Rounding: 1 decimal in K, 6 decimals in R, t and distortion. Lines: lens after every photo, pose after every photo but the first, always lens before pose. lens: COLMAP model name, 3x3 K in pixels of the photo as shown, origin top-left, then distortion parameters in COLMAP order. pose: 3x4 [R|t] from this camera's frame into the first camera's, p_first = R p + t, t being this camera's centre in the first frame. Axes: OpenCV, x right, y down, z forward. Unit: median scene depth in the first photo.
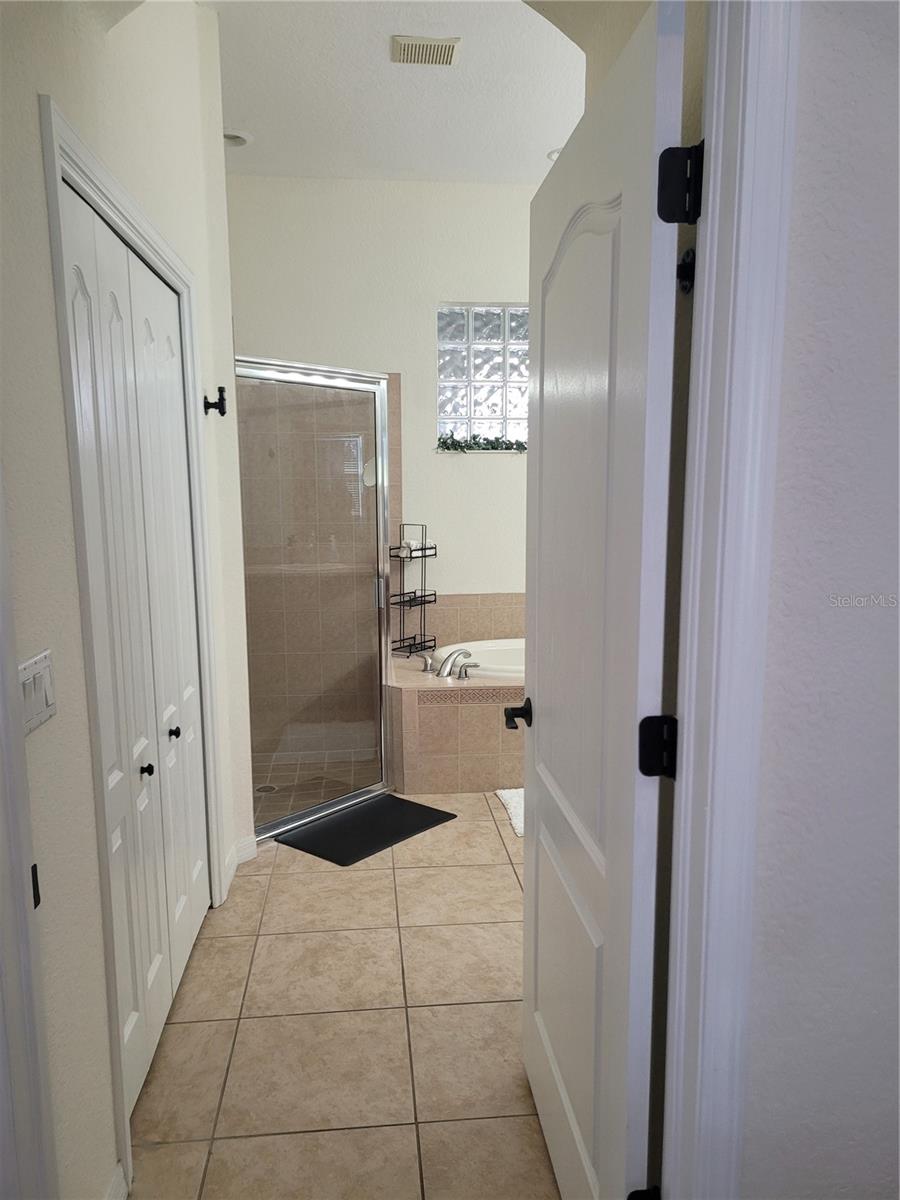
lens RADIAL K [[908.1, 0, 448.2], [0, 908.1, 627.8], [0, 0, 1]] dist [0.061498, -0.043401]
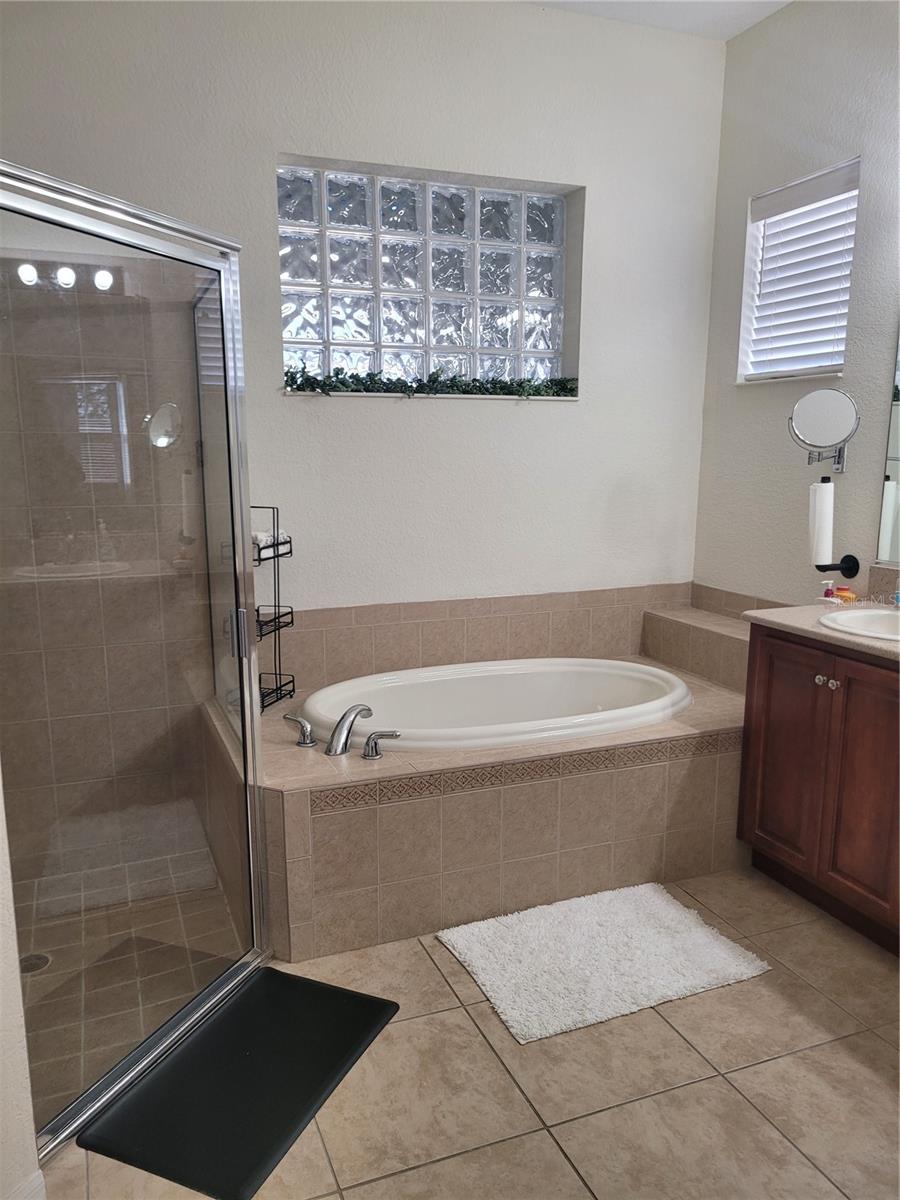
lens RADIAL K [[908.1, 0, 448.2], [0, 908.1, 627.8], [0, 0, 1]] dist [0.061498, -0.043401]
pose [[0.959532, -0.050820, 0.276976, -0.091656], [0.039494, 0.998145, 0.046325, -0.053302], [-0.278817, -0.033511, 0.959760, 0.347153]]
